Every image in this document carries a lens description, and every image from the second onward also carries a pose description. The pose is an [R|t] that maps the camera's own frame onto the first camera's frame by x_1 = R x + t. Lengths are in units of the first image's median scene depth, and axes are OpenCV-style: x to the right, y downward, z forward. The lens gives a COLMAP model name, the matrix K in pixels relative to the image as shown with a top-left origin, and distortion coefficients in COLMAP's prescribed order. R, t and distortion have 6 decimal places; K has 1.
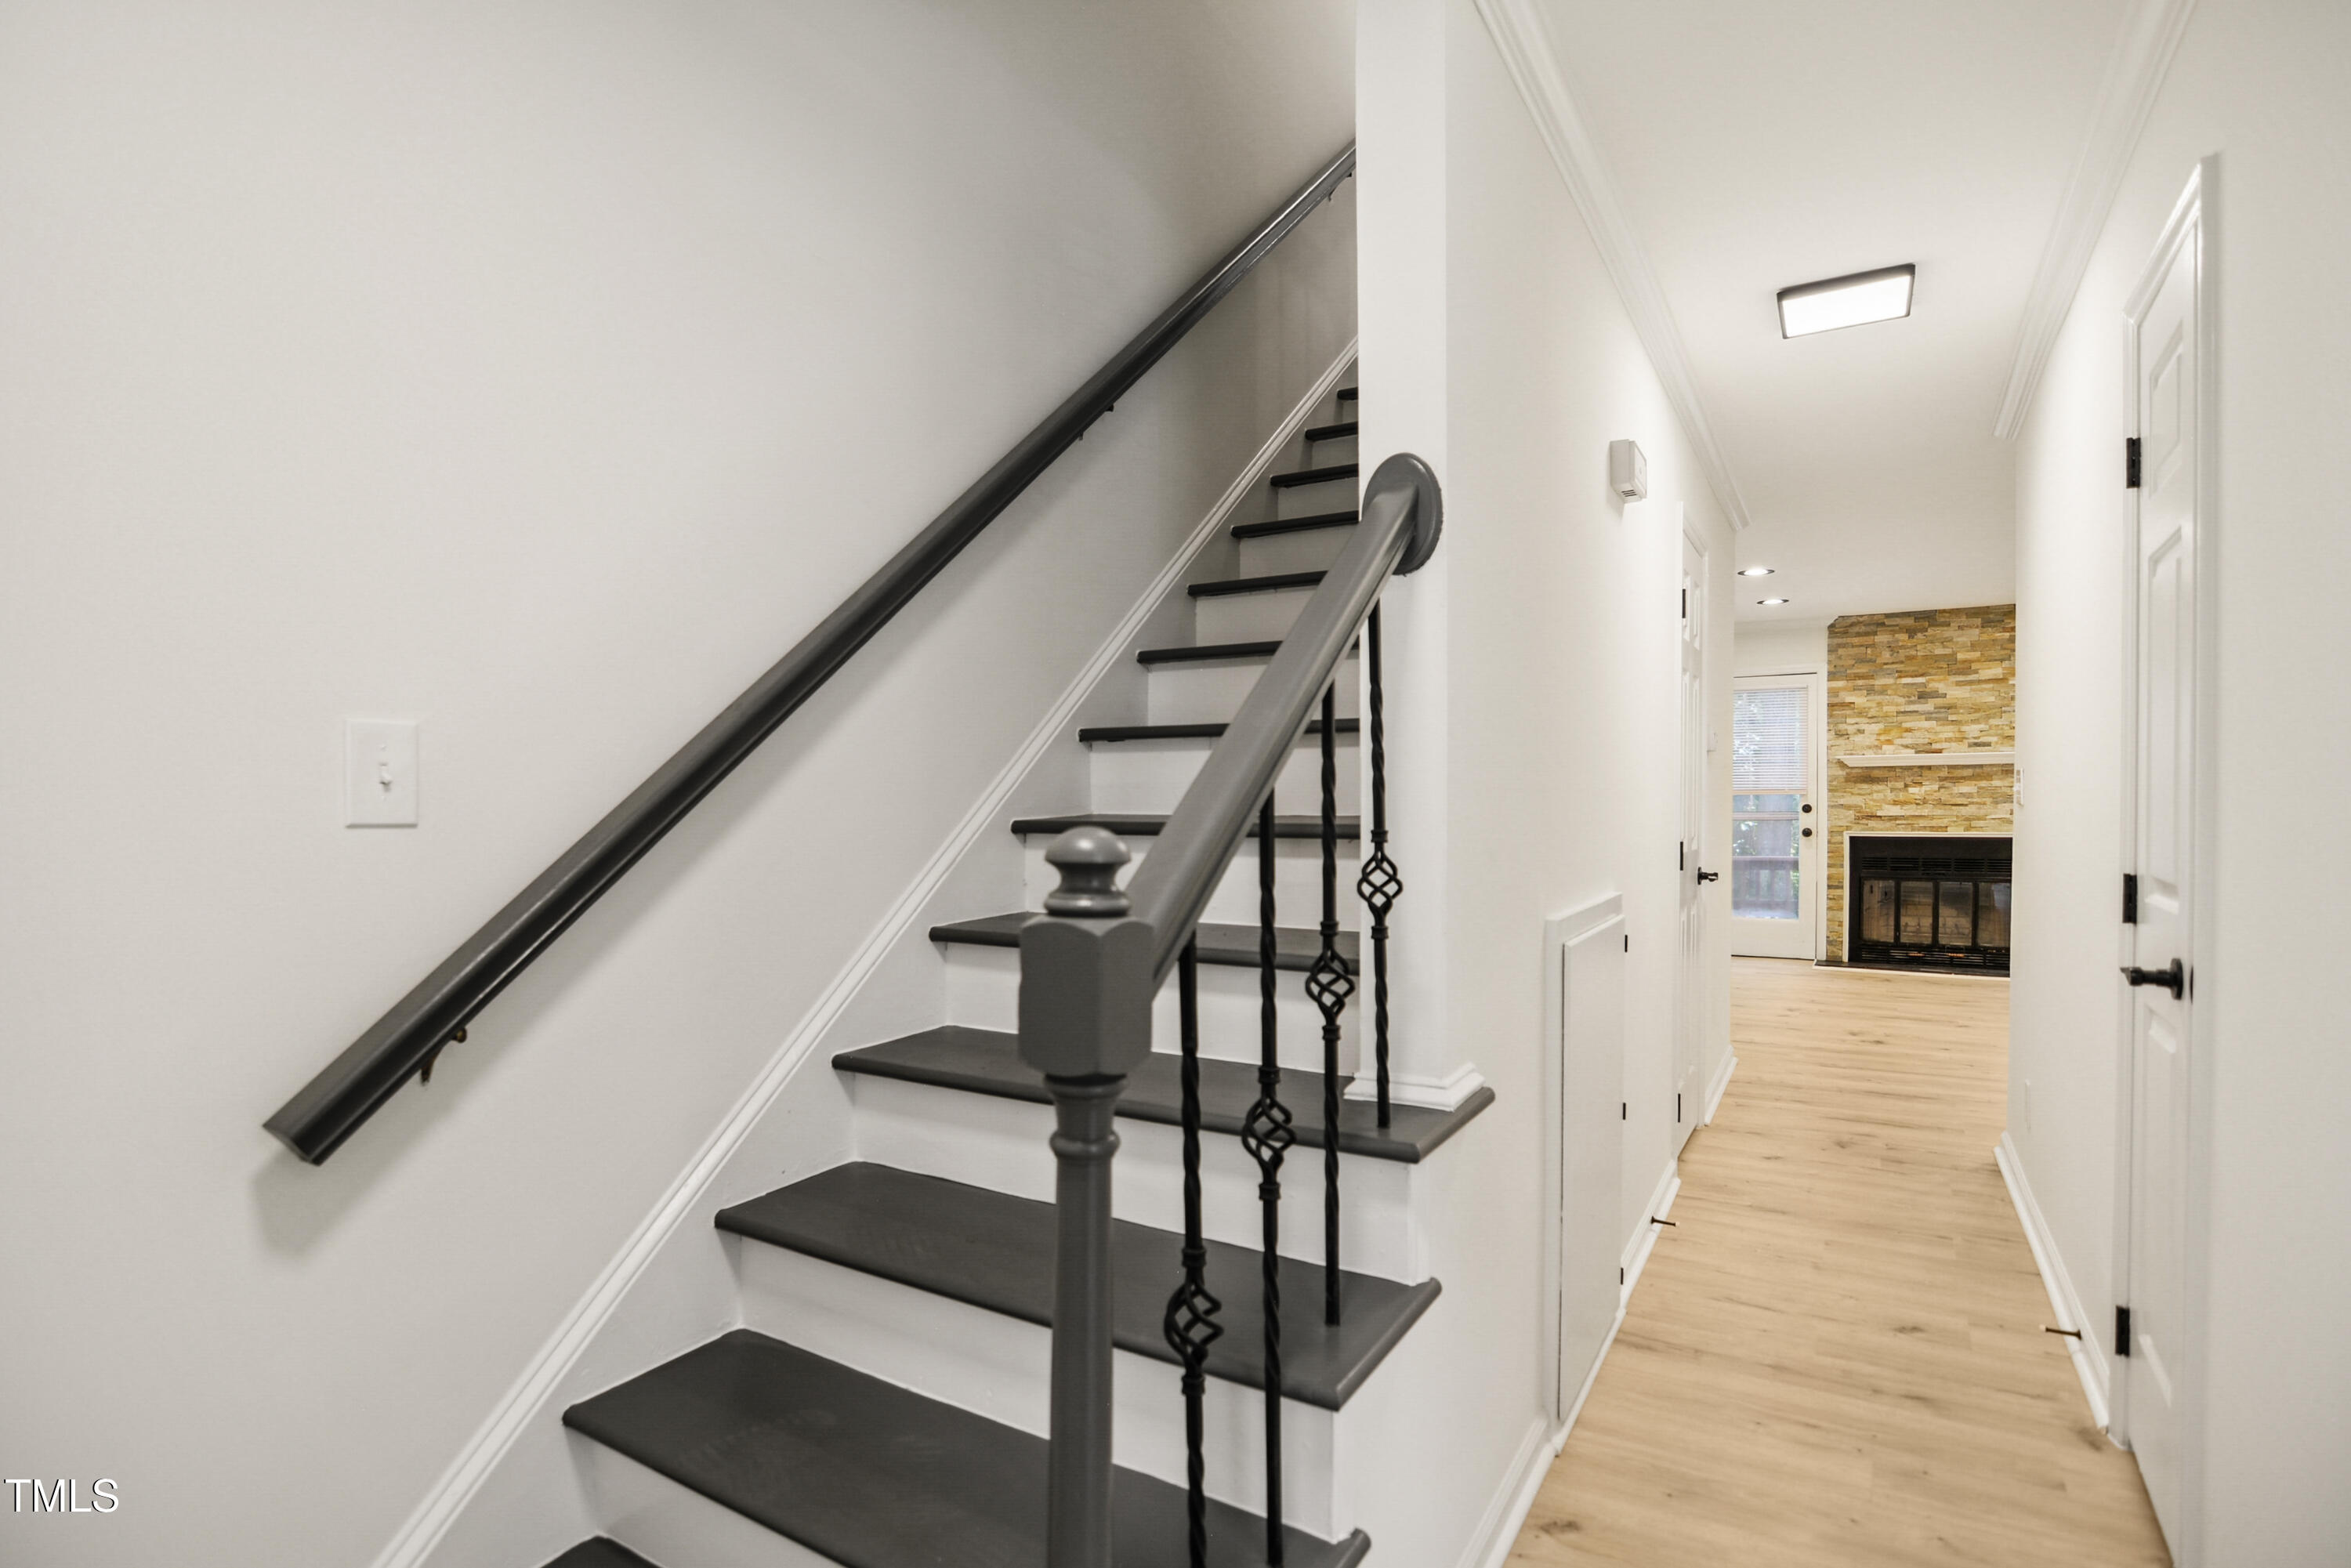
lens RADIAL K [[1148.5, 0, 1164.7], [0, 1148.5, 799.8], [0, 0, 1]] dist [-0.024666, 0.006625]
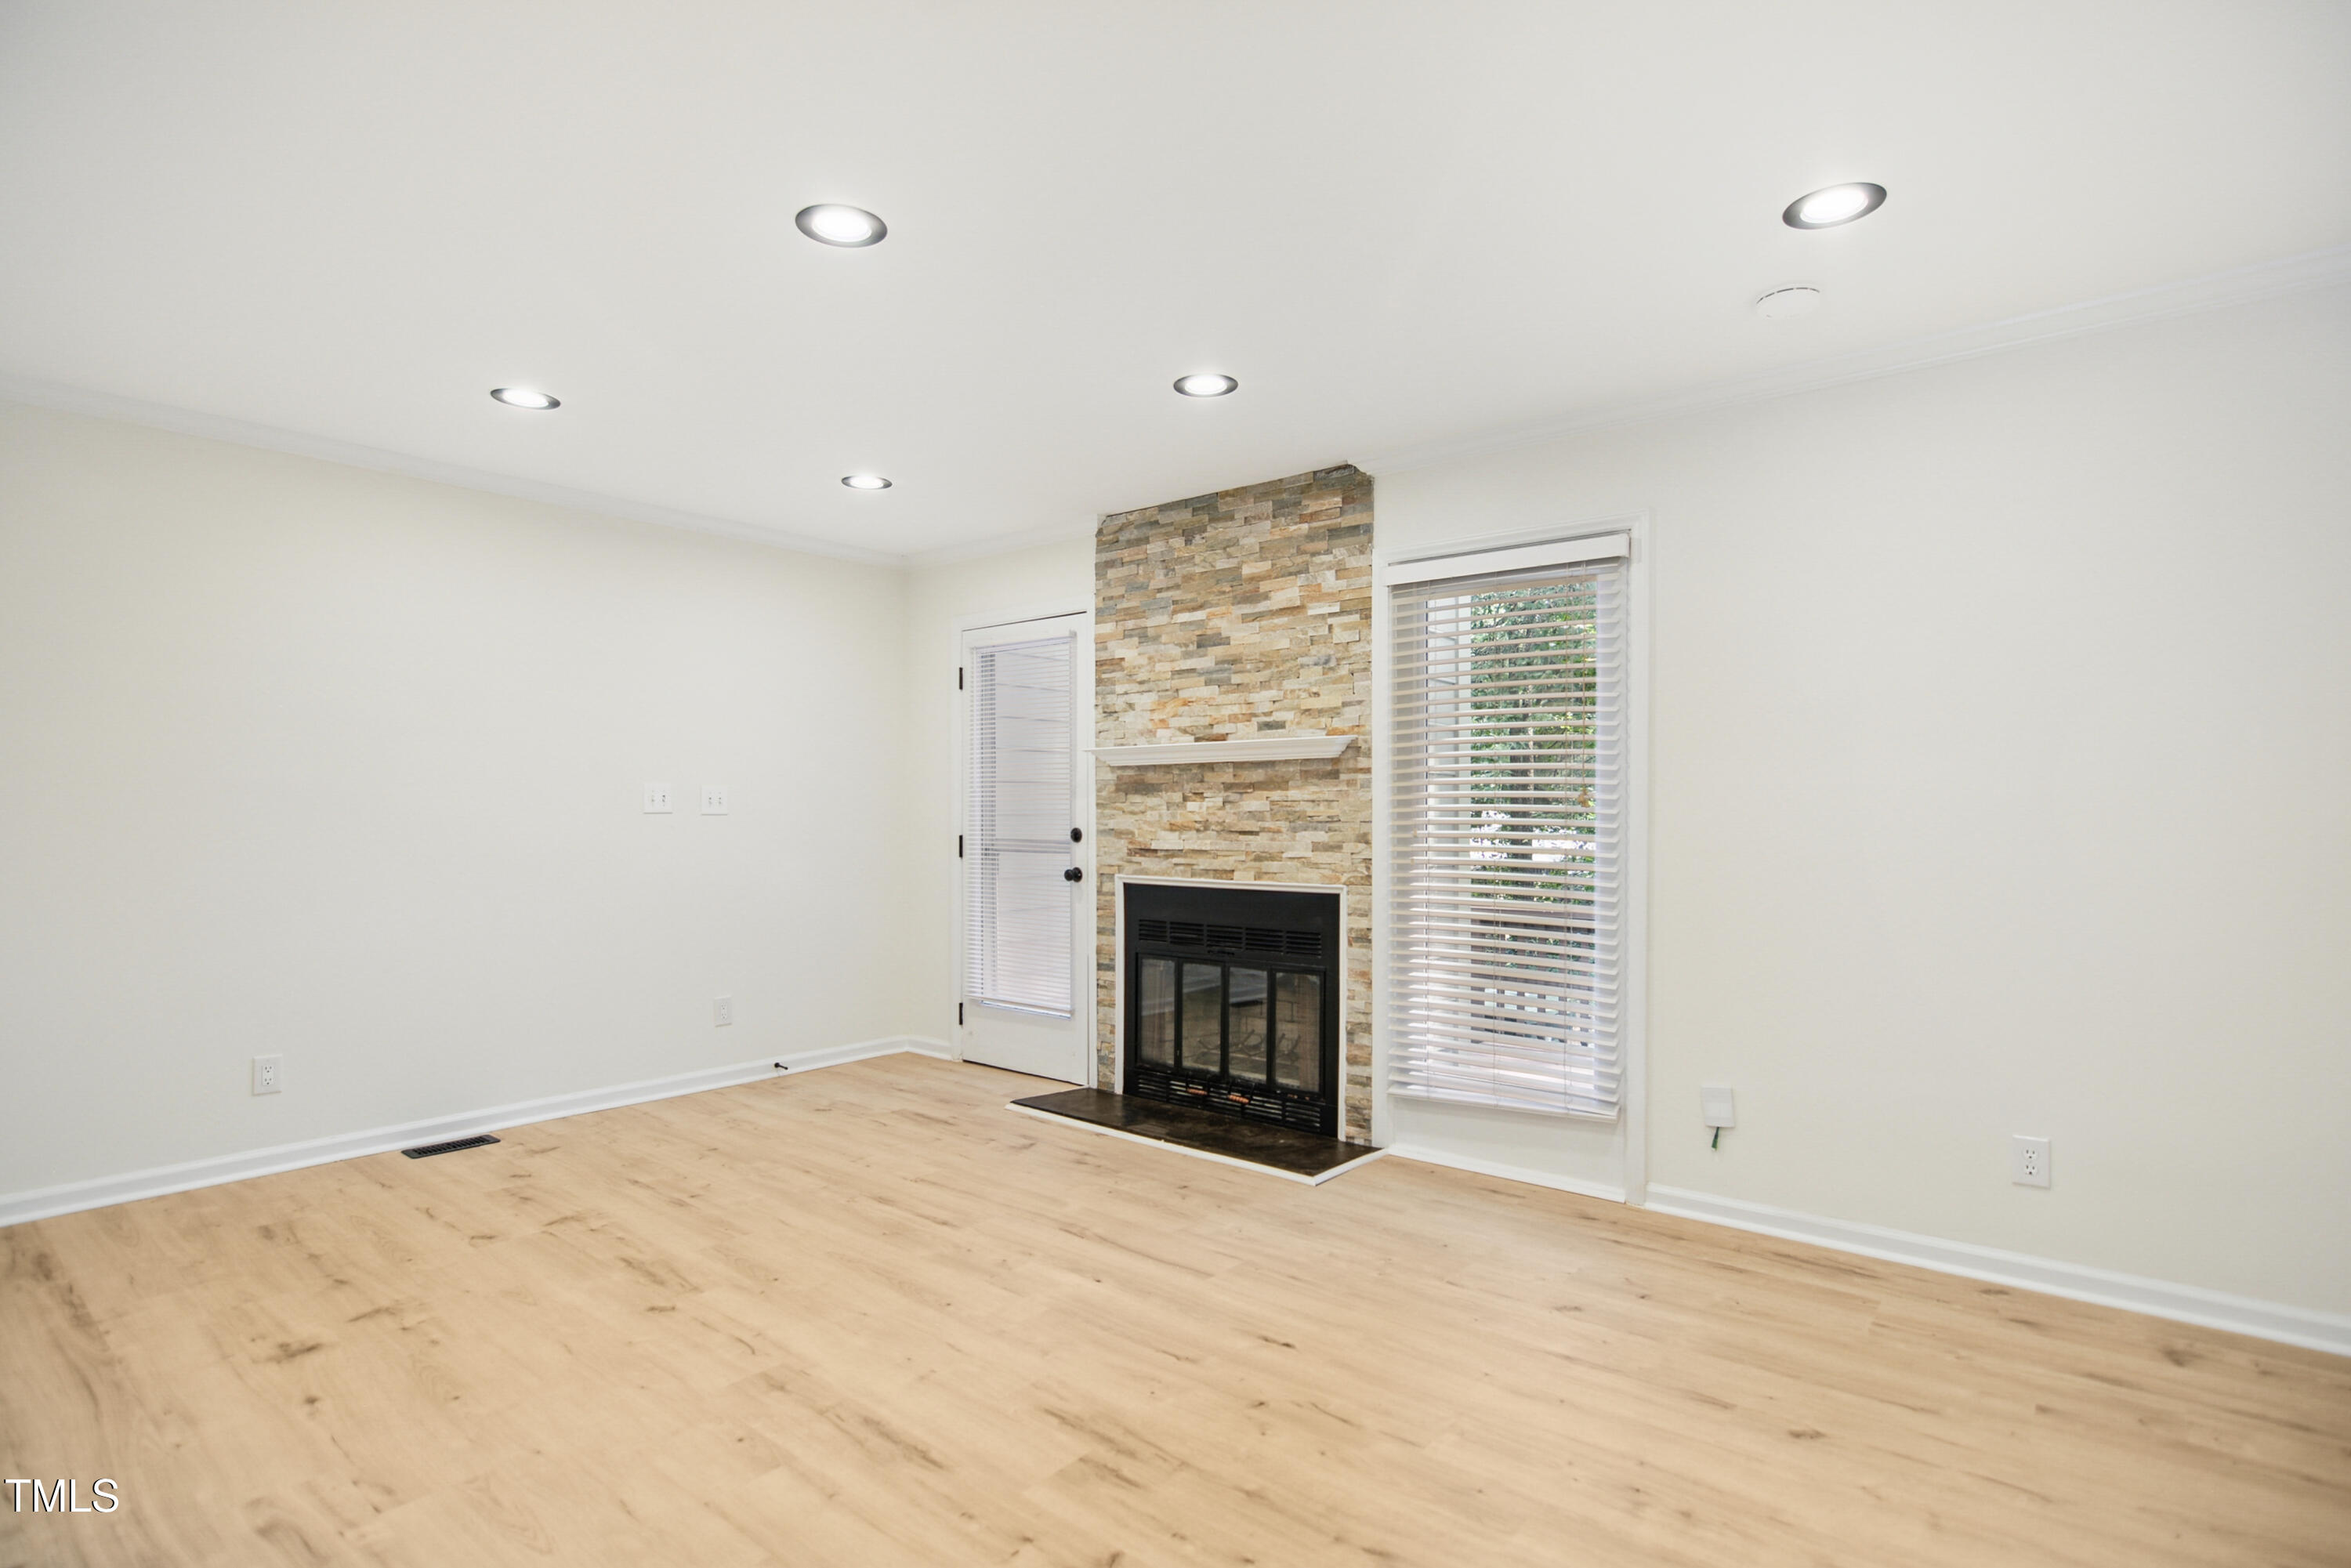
lens RADIAL K [[1148.5, 0, 1152.4], [0, 1148.5, 796.3], [0, 0, 1]] dist [-0.024666, 0.006625]
pose [[0.987497, 0.009112, -0.157374, 0.724976], [-0.011901, 0.999788, -0.016790, -0.003407], [0.157188, 0.018453, 0.987396, 0.417652]]
